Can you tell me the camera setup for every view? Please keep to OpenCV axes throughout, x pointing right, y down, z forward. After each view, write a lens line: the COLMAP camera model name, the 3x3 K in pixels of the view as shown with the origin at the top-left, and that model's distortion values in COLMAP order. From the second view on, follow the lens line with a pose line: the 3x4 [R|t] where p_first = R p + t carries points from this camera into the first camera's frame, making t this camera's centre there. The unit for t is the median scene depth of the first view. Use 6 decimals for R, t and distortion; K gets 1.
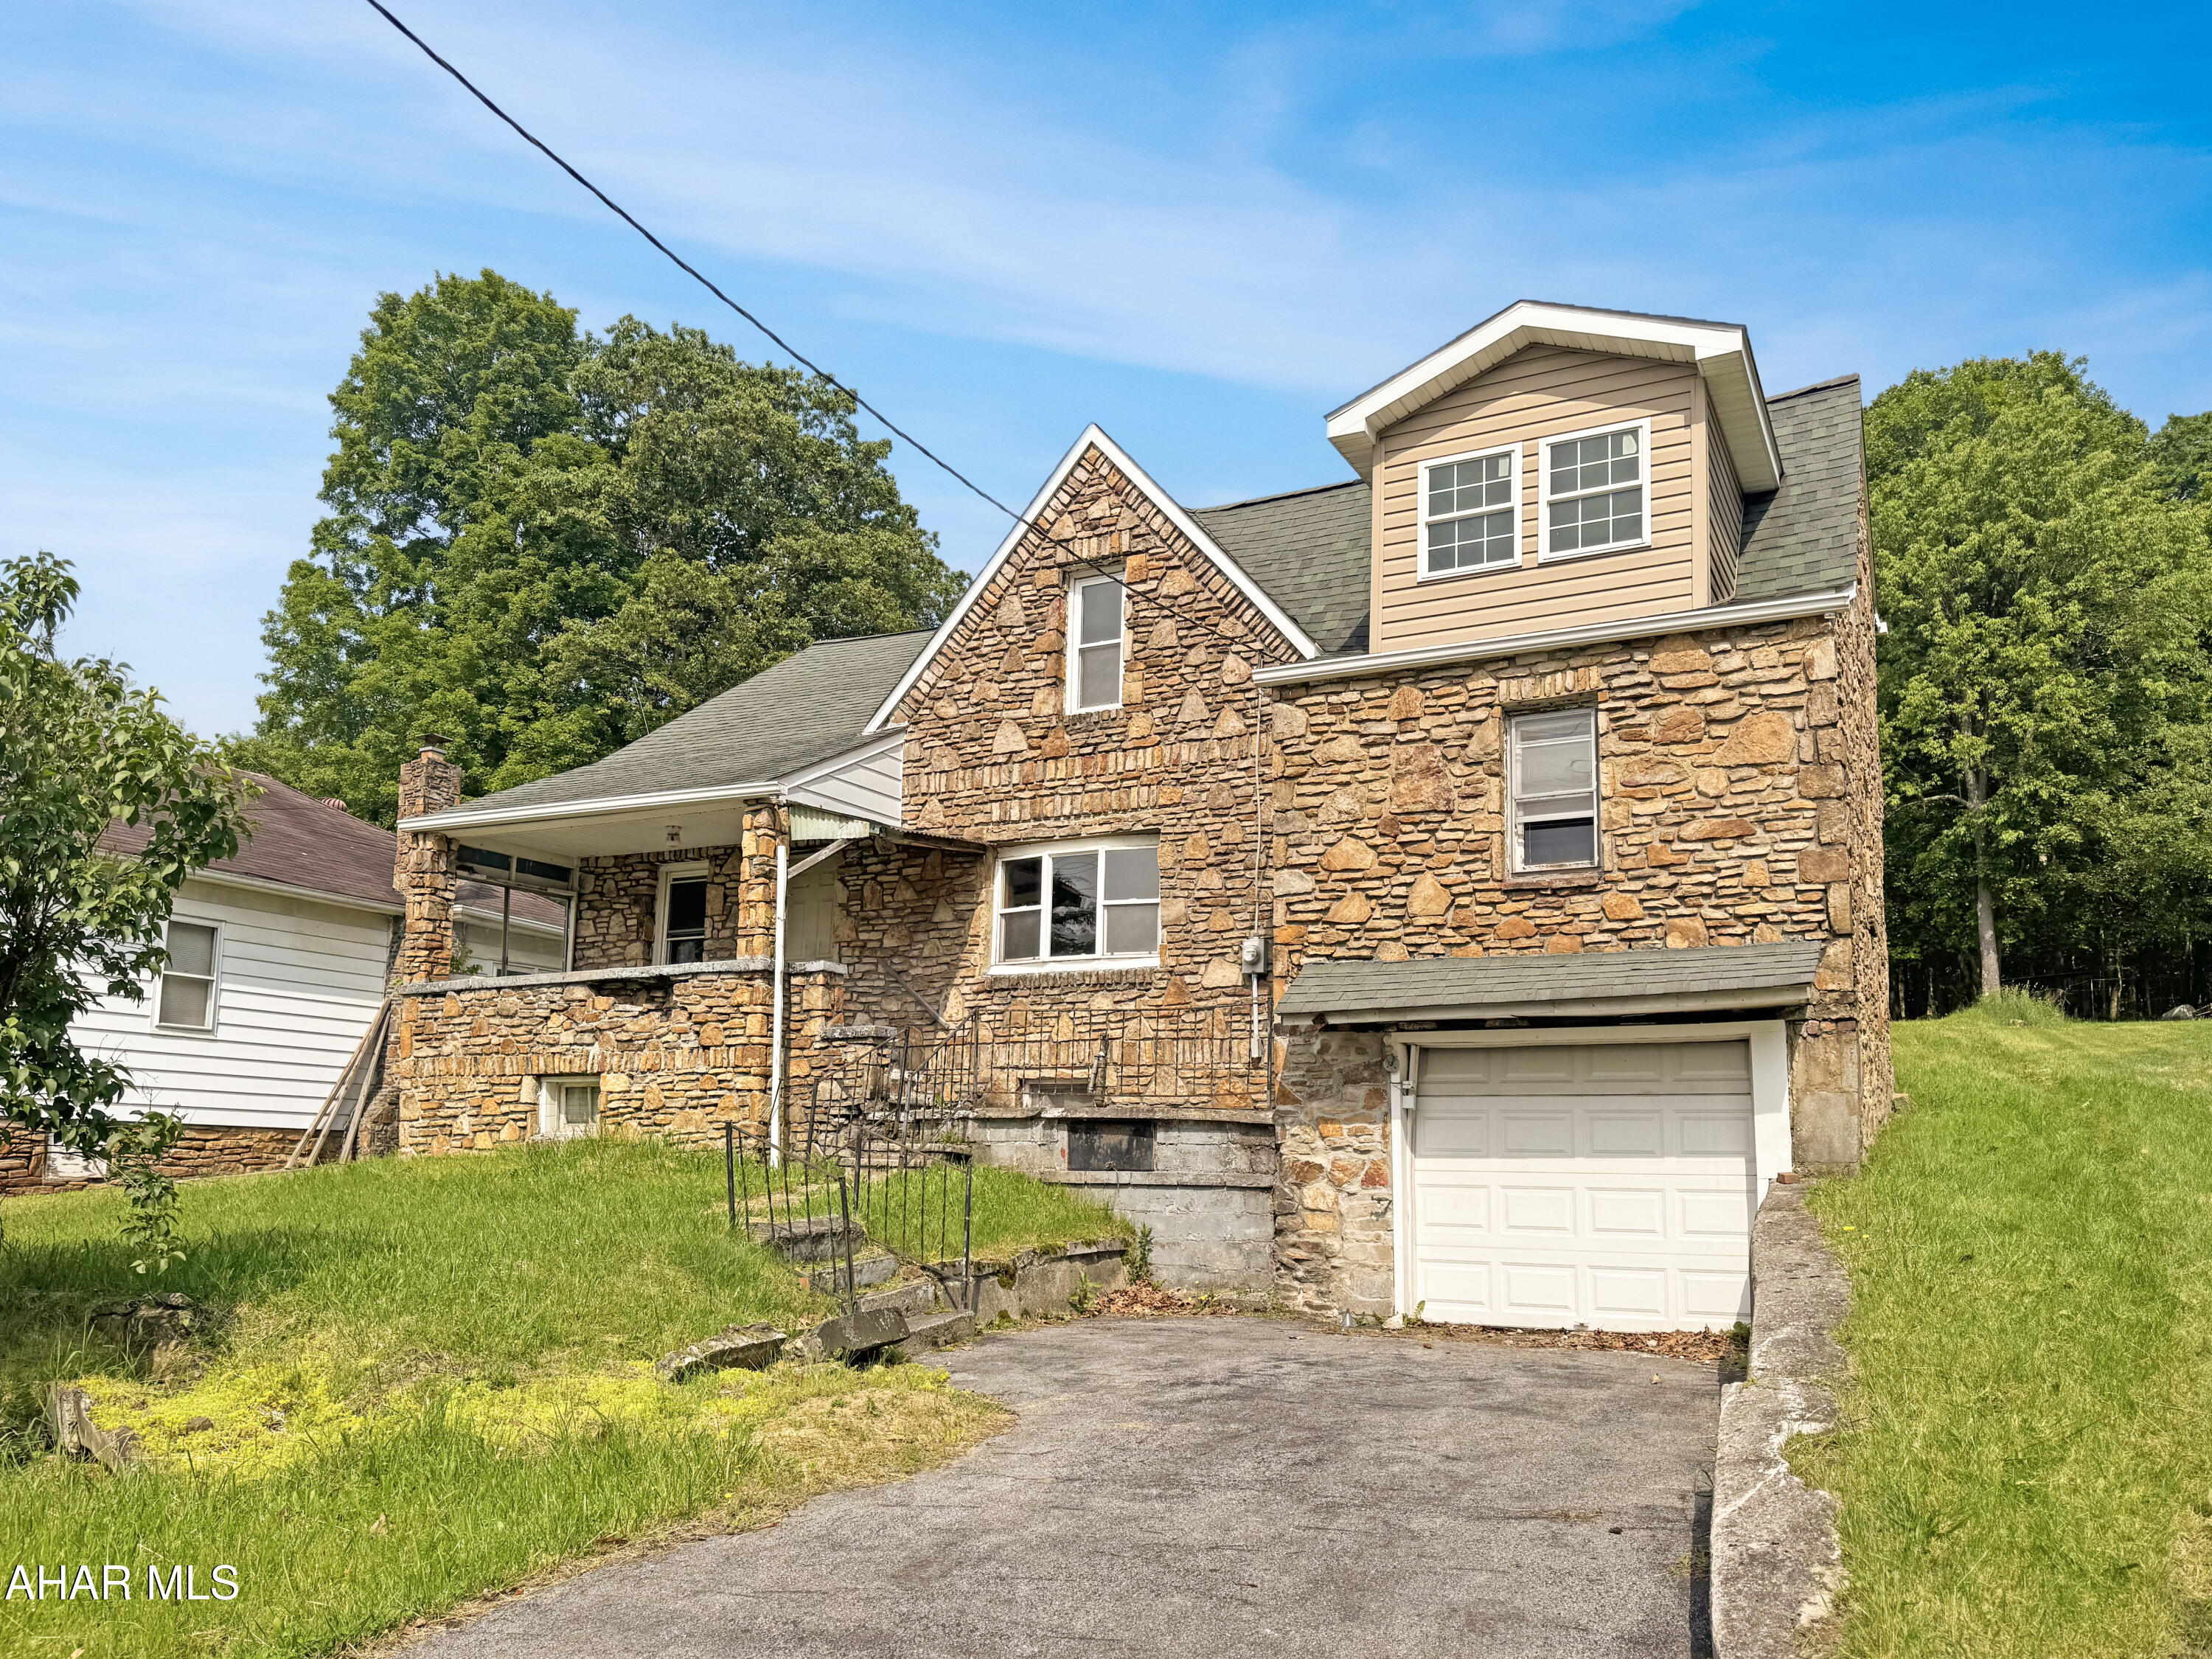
lens RADIAL K [[1594.8, 0, 1197.0], [0, 1594.8, 972.5], [0, 0, 1]] dist [0.077687, -0.008403]
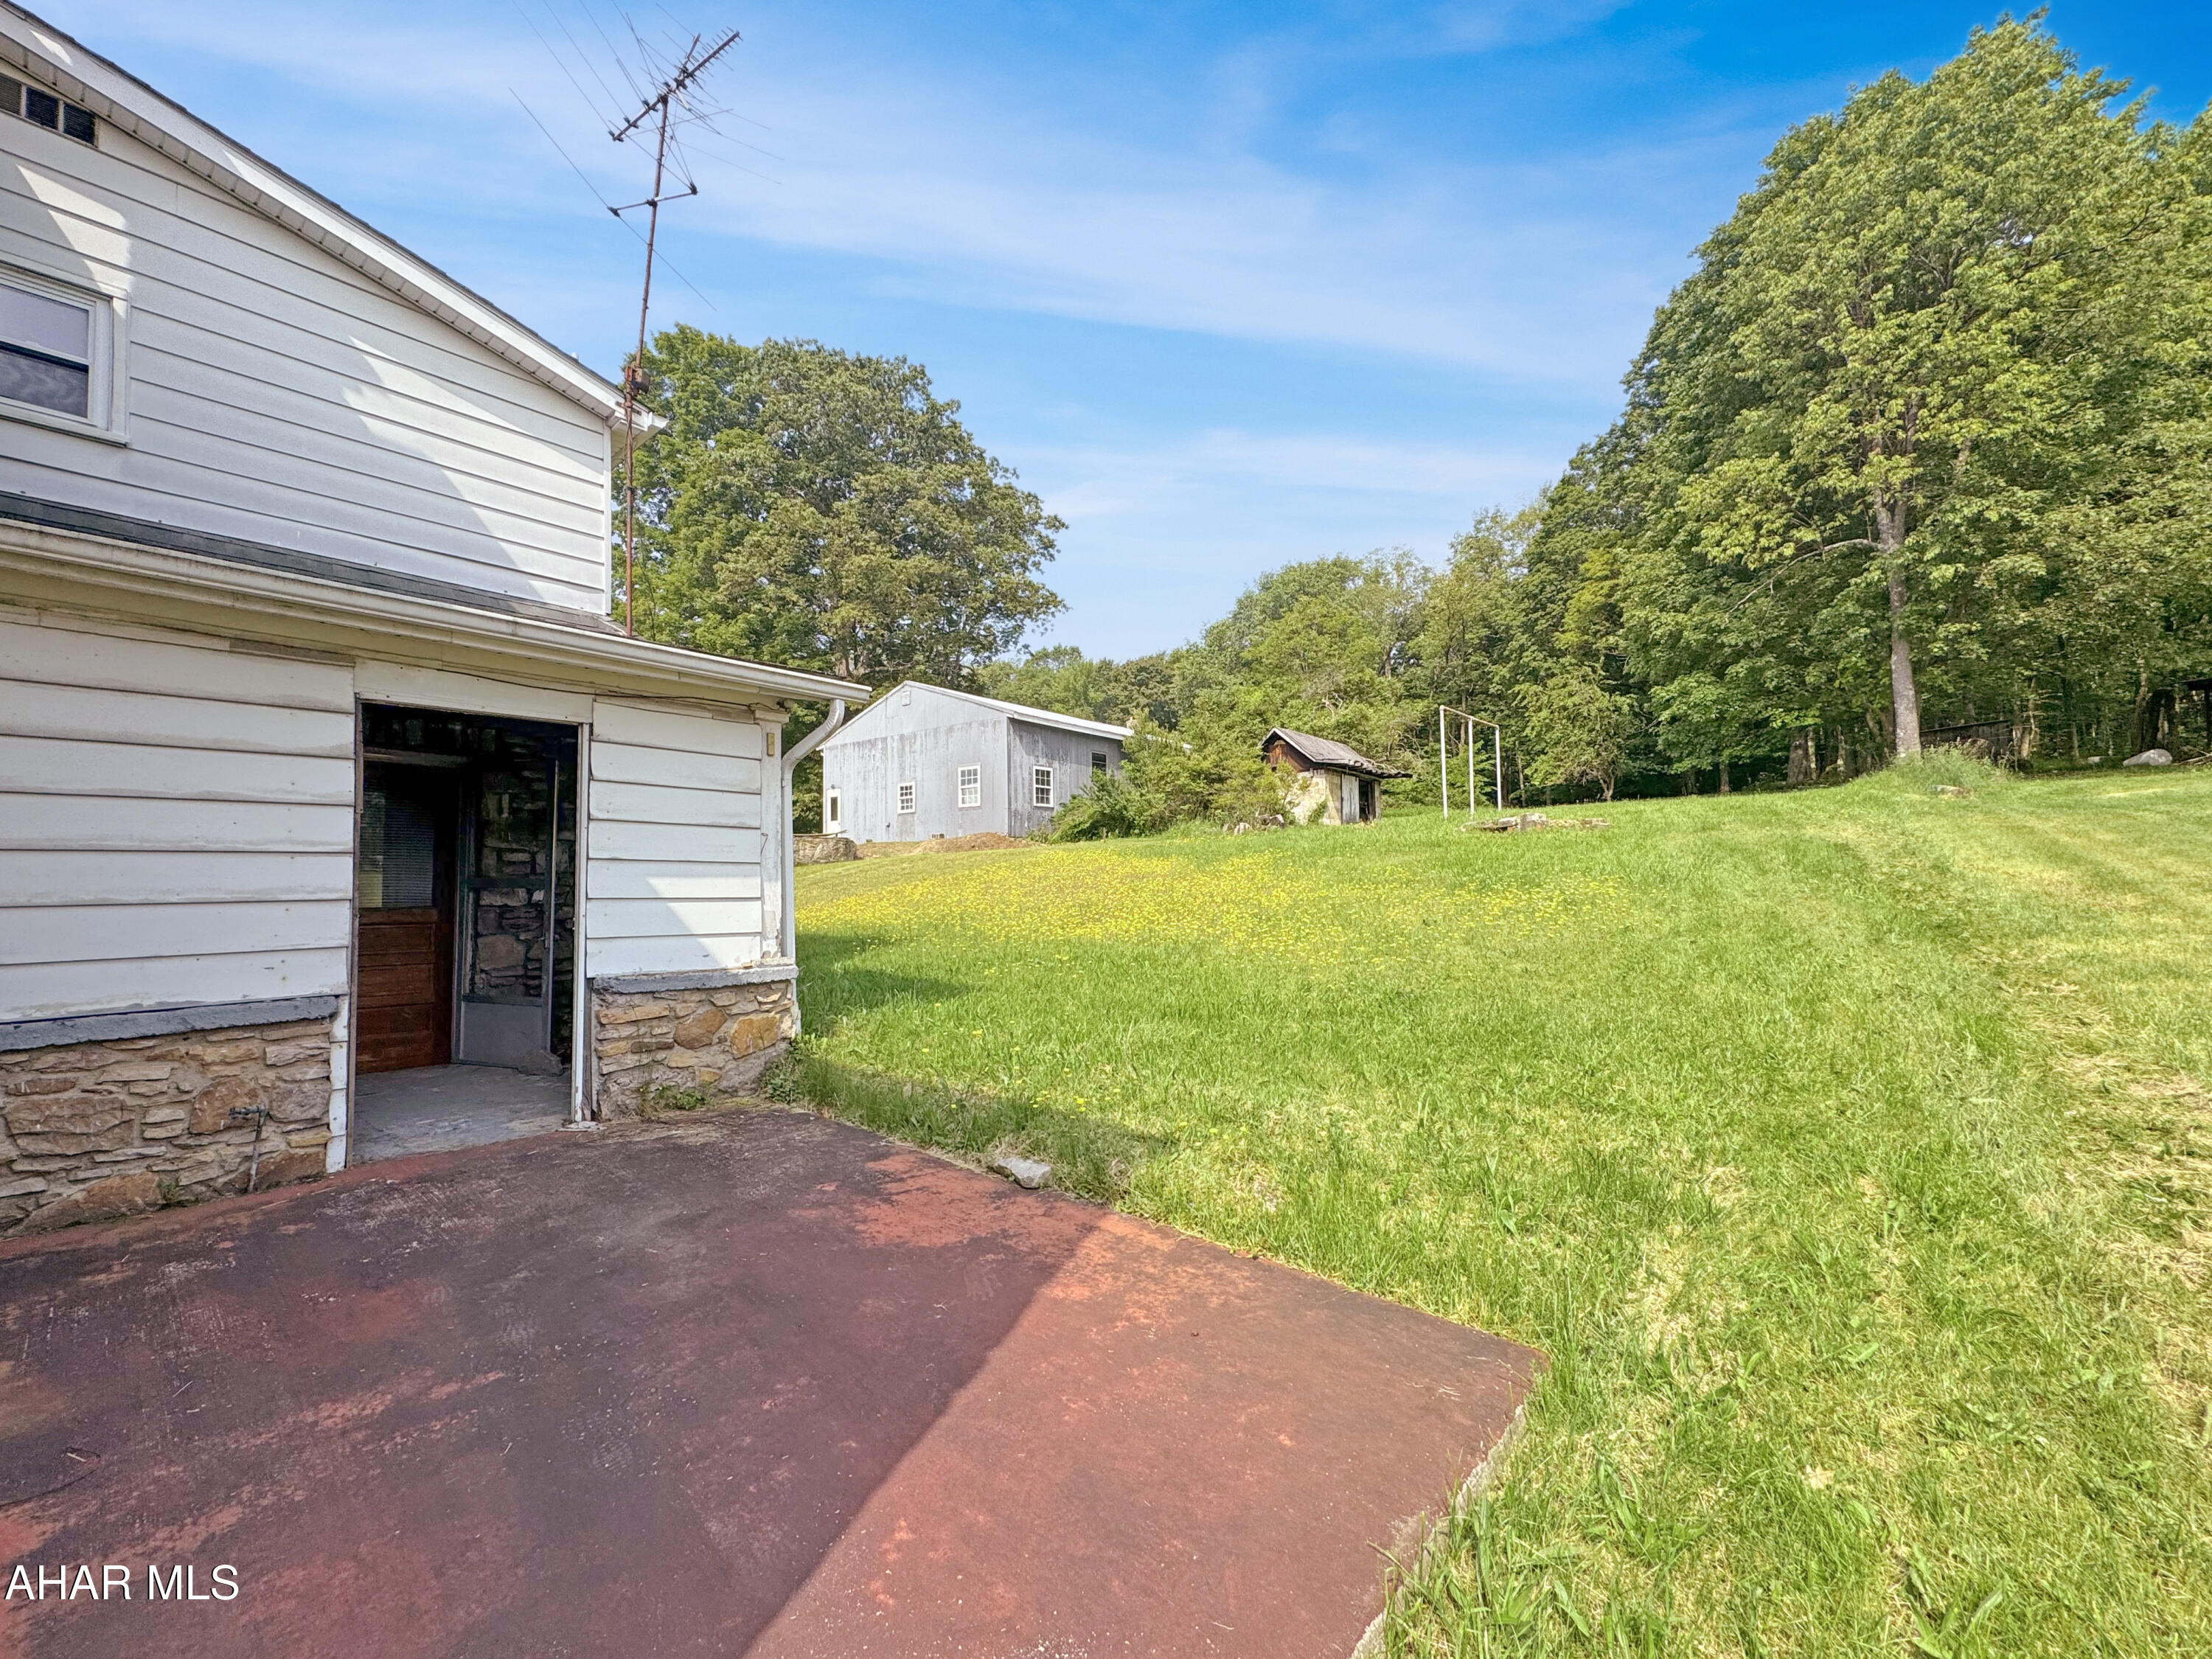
lens RADIAL K [[881.6, 0, 1098.6], [0, 881.6, 840.1], [0, 0, 1]] dist [0.017239, -0.000932]
pose [[0.963448, -0.039439, -0.264978, 0.187057], [0.064304, 0.994233, 0.085825, -0.012810], [0.260065, -0.099727, 0.960427, 0.407487]]
